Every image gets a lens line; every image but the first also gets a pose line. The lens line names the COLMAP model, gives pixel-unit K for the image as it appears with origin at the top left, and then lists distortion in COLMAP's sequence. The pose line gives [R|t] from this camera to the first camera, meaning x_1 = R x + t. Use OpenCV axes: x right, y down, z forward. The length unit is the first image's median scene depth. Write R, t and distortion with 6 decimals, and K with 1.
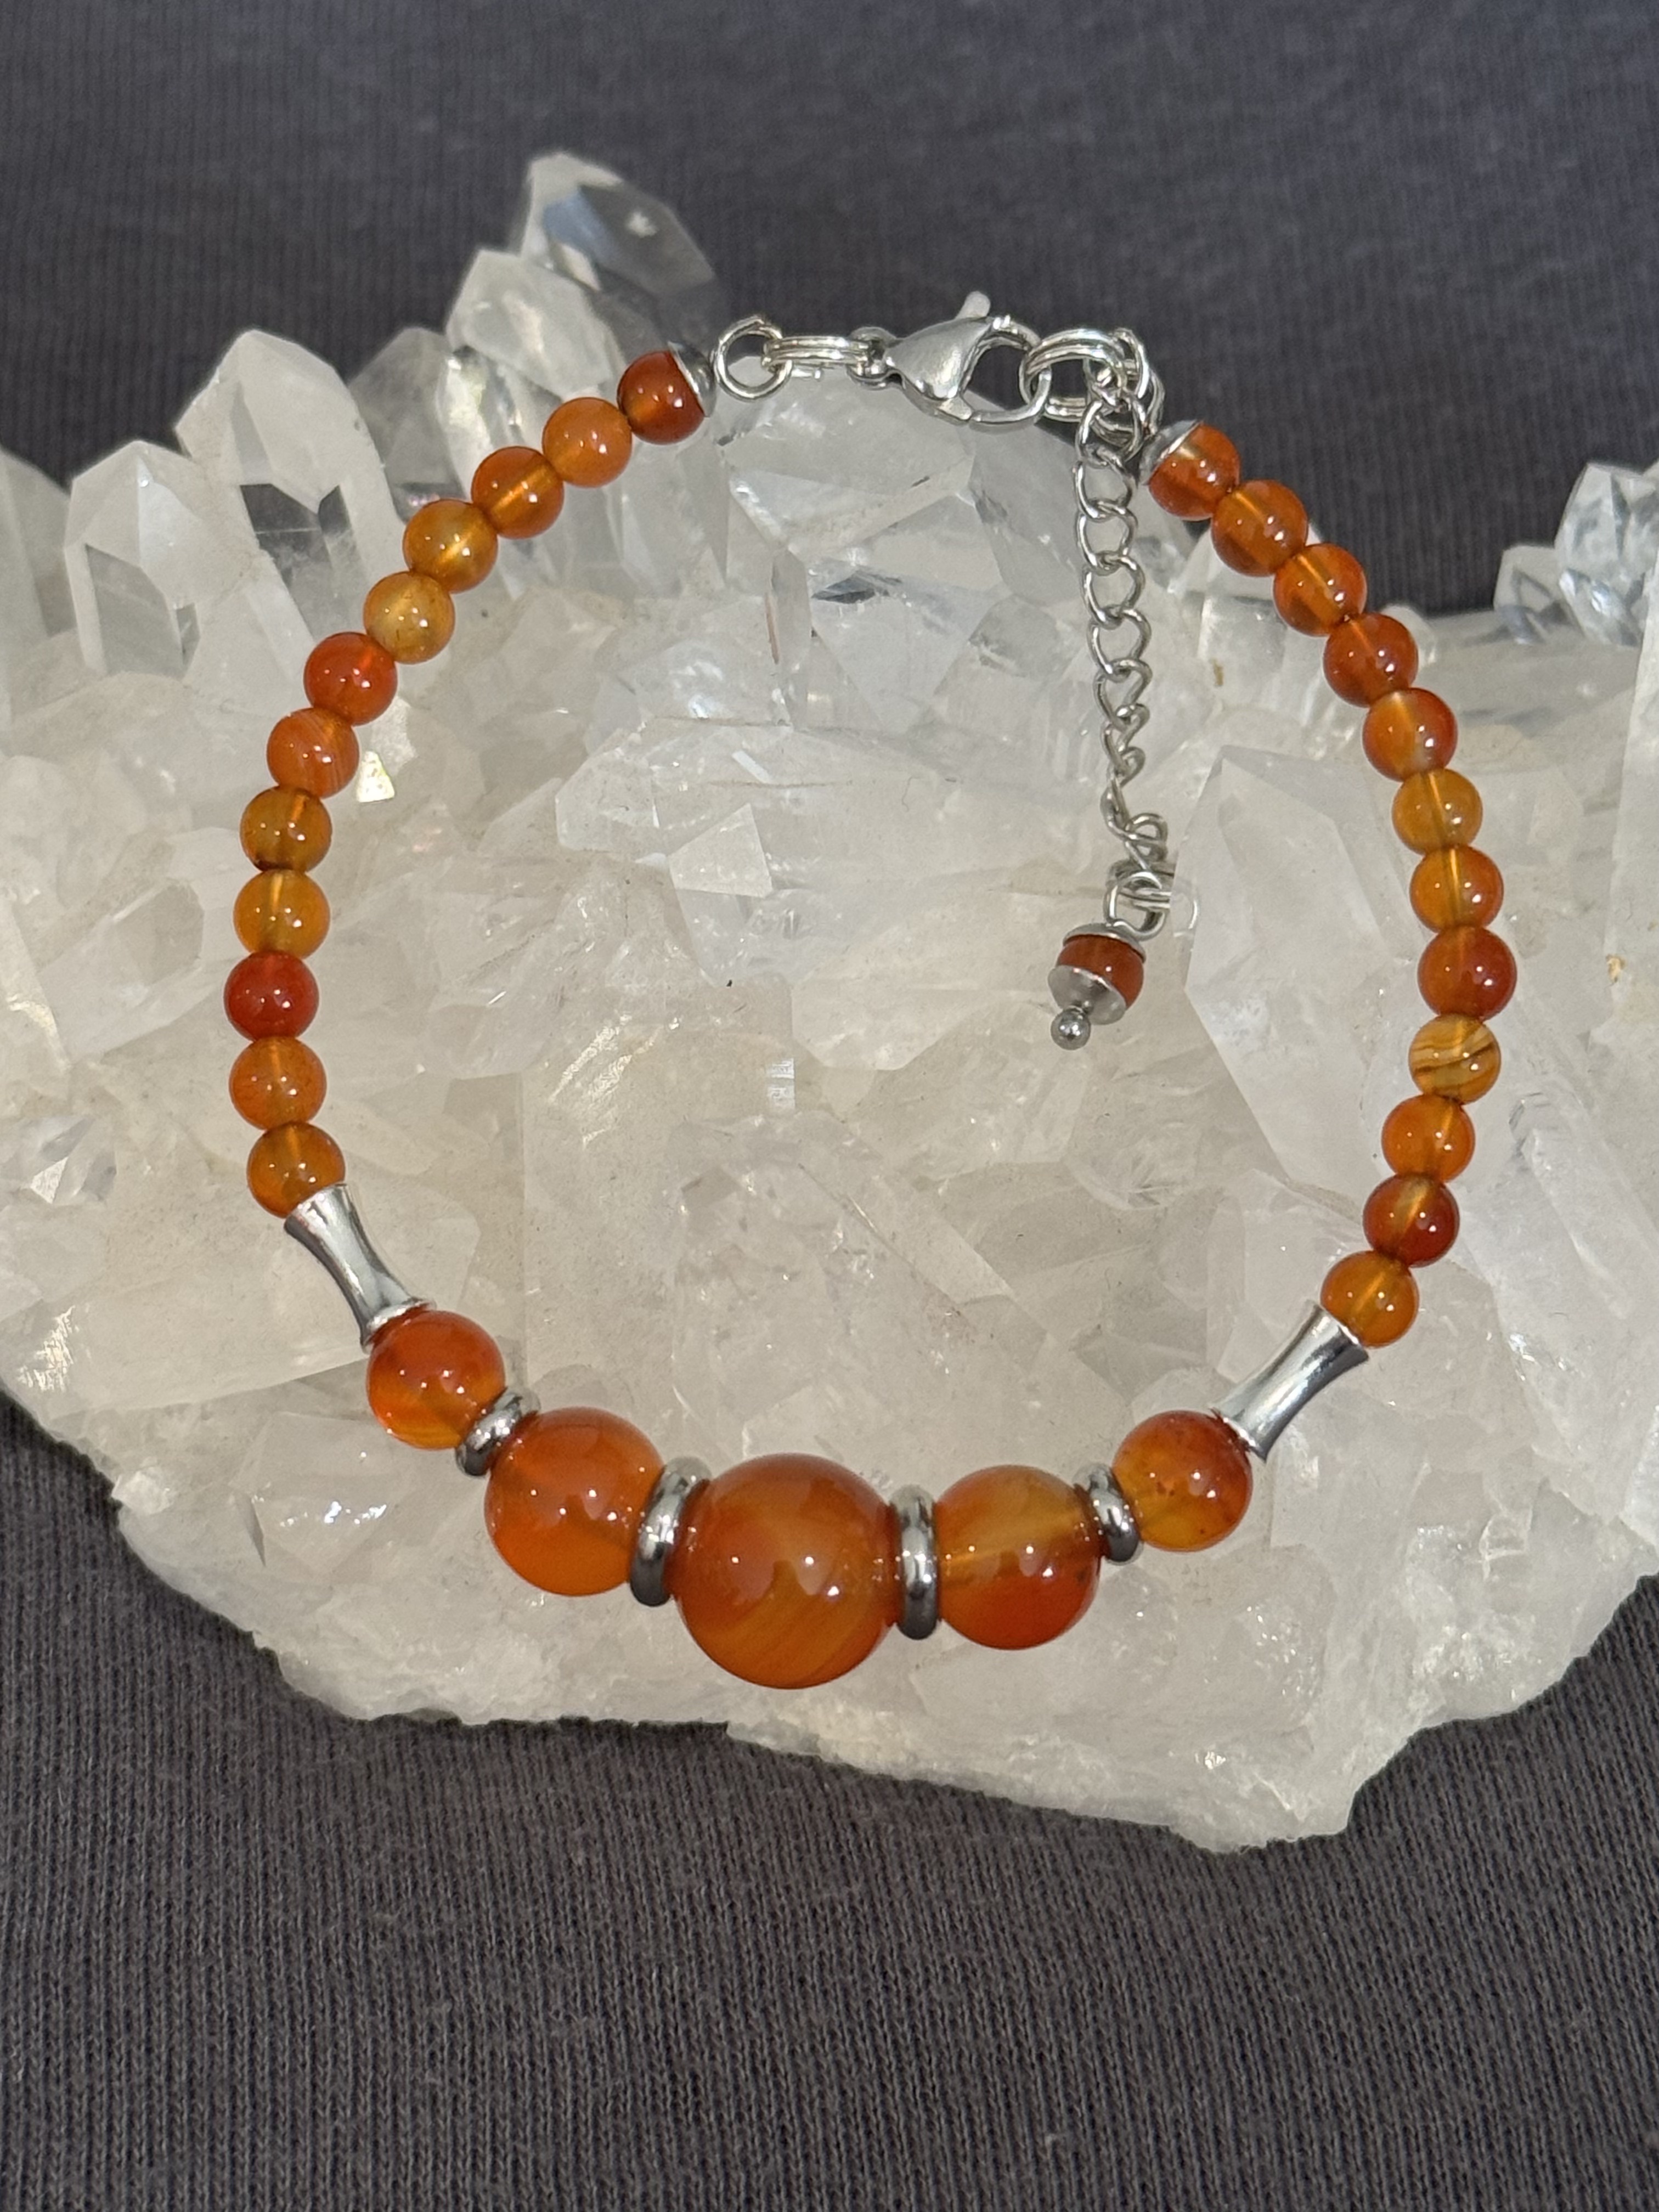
lens RADIAL K [[5049.6, 0, 785.0], [0, 5049.6, 1078.9], [0, 0, 1]] dist [0.141987, 0.000000]
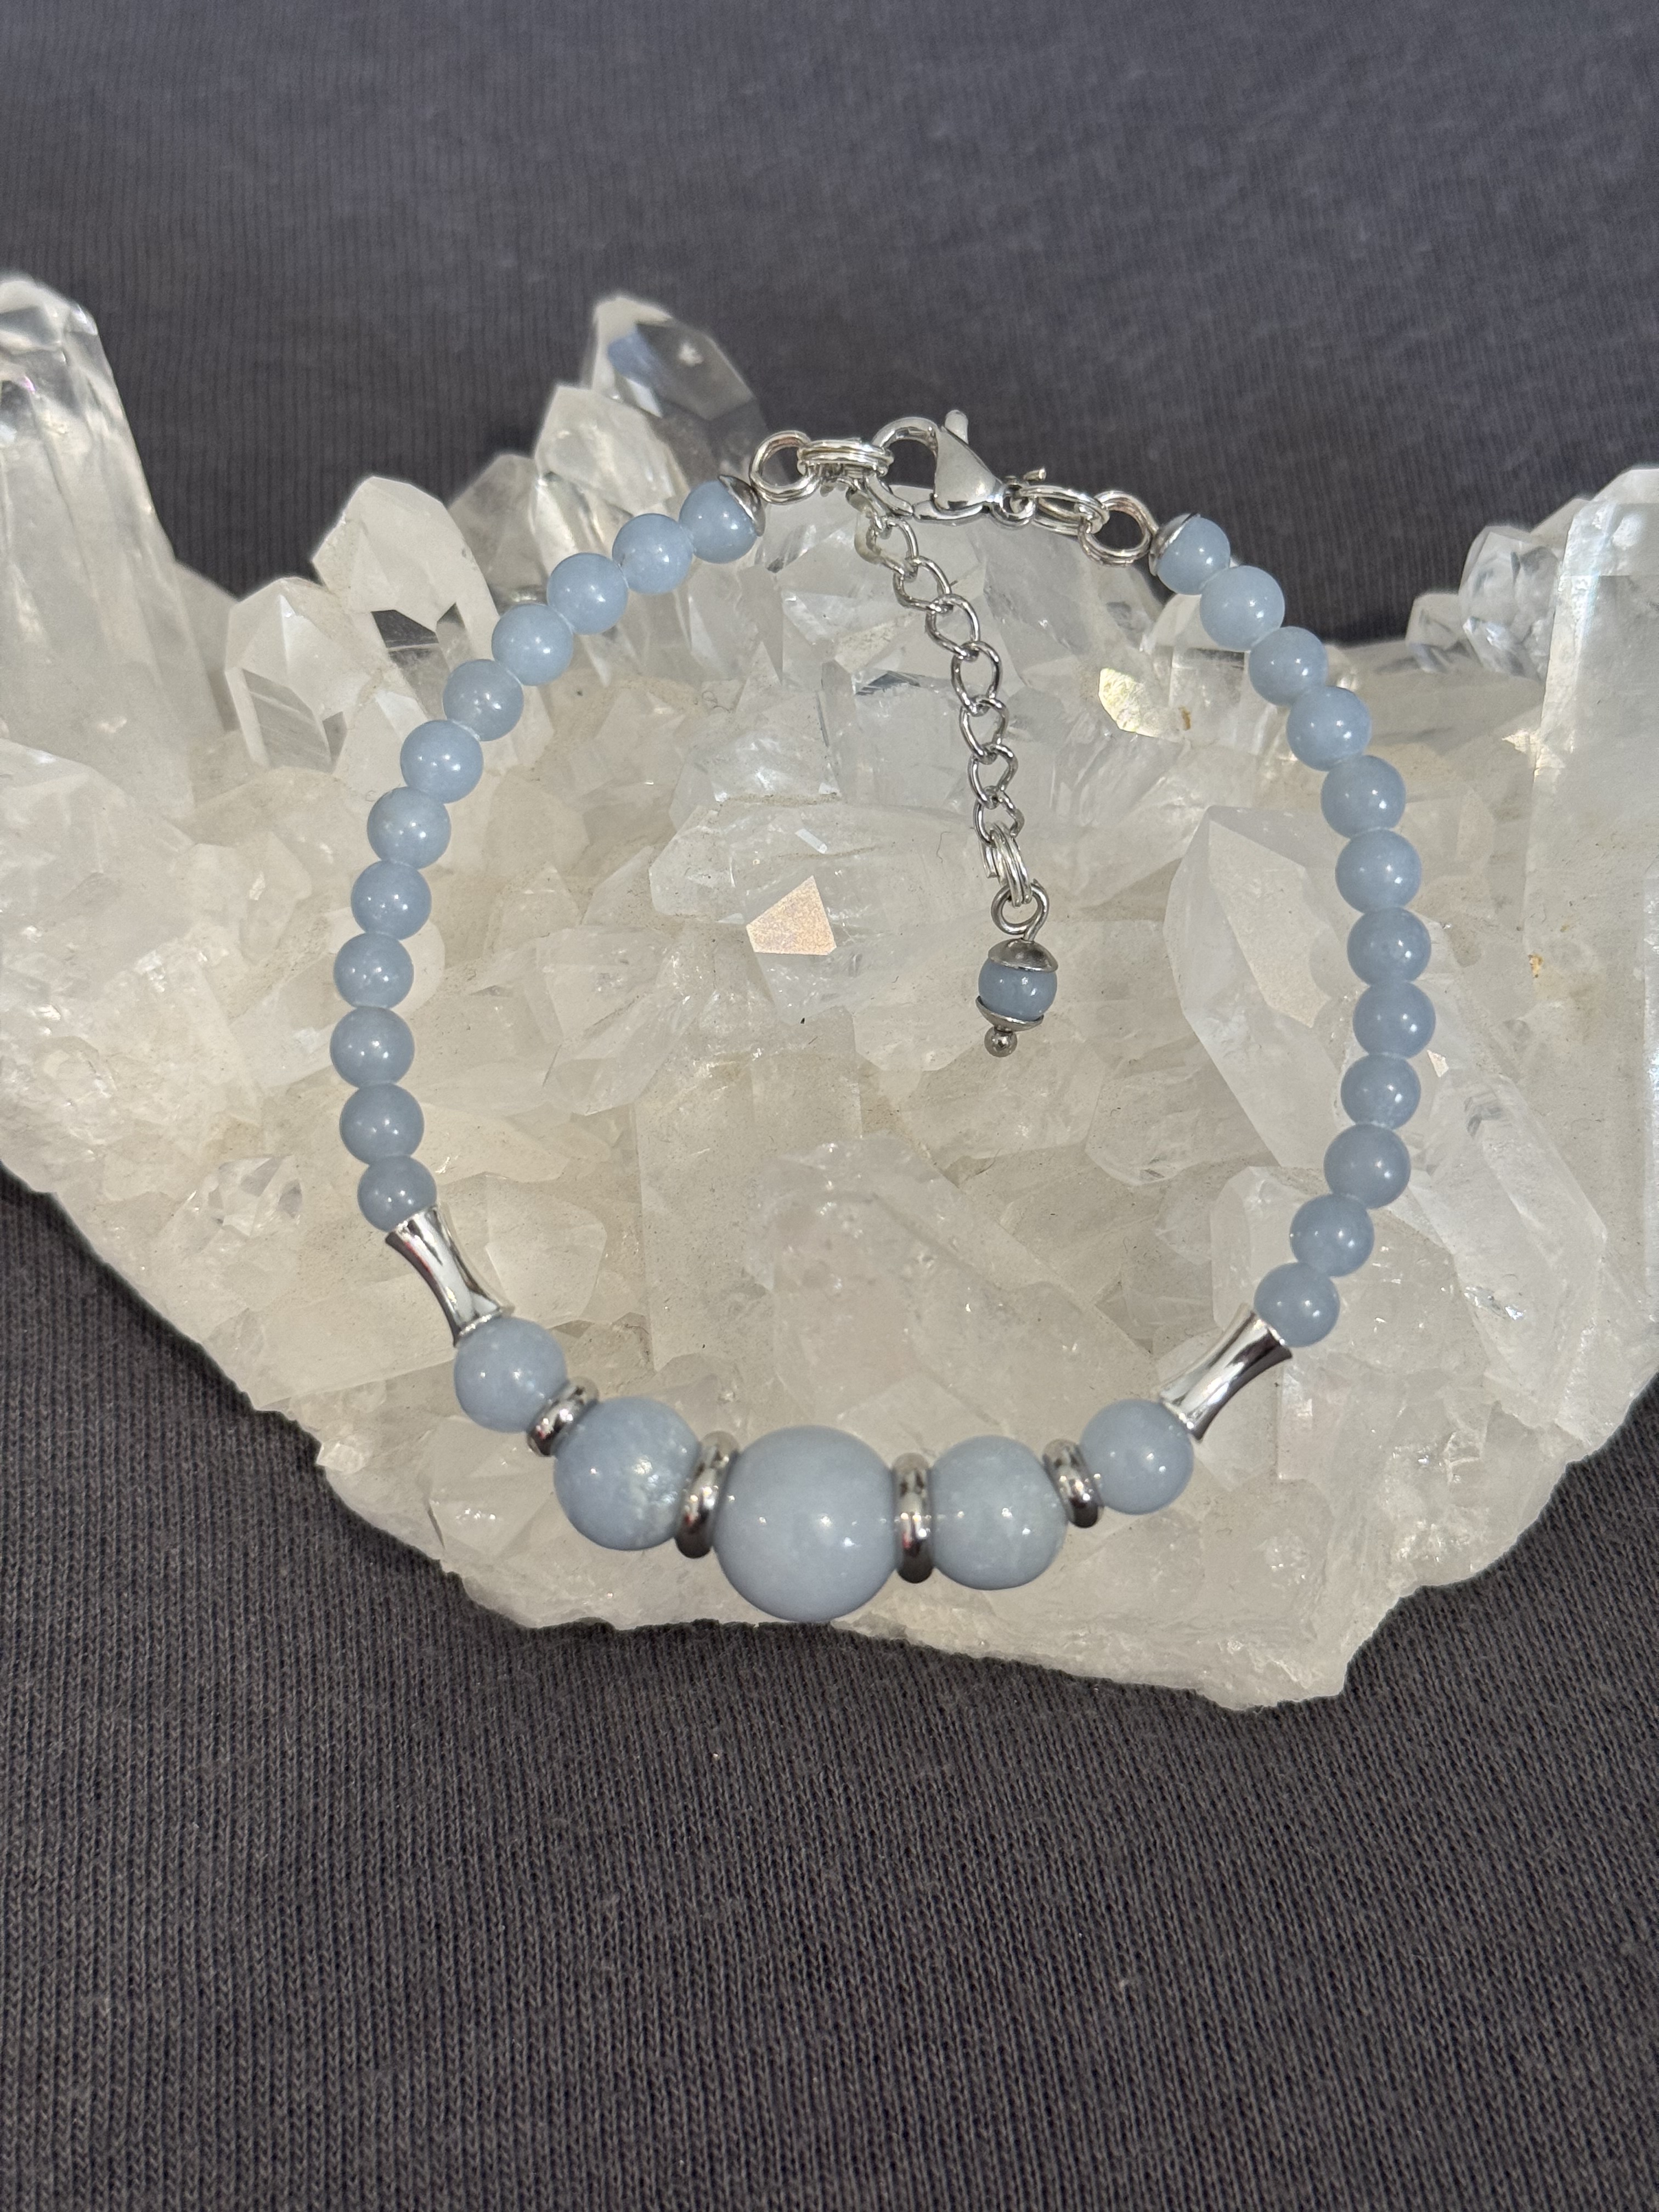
lens RADIAL K [[3197.2, 0, 827.4], [0, 3197.2, 1100.2], [0, 0, 1]] dist [0.125128, 0.000000]
pose [[0.998609, -0.051988, 0.008784, -0.012760], [0.050808, 0.993374, 0.103088, -0.078814], [-0.014085, -0.102498, 0.994633, 0.244787]]
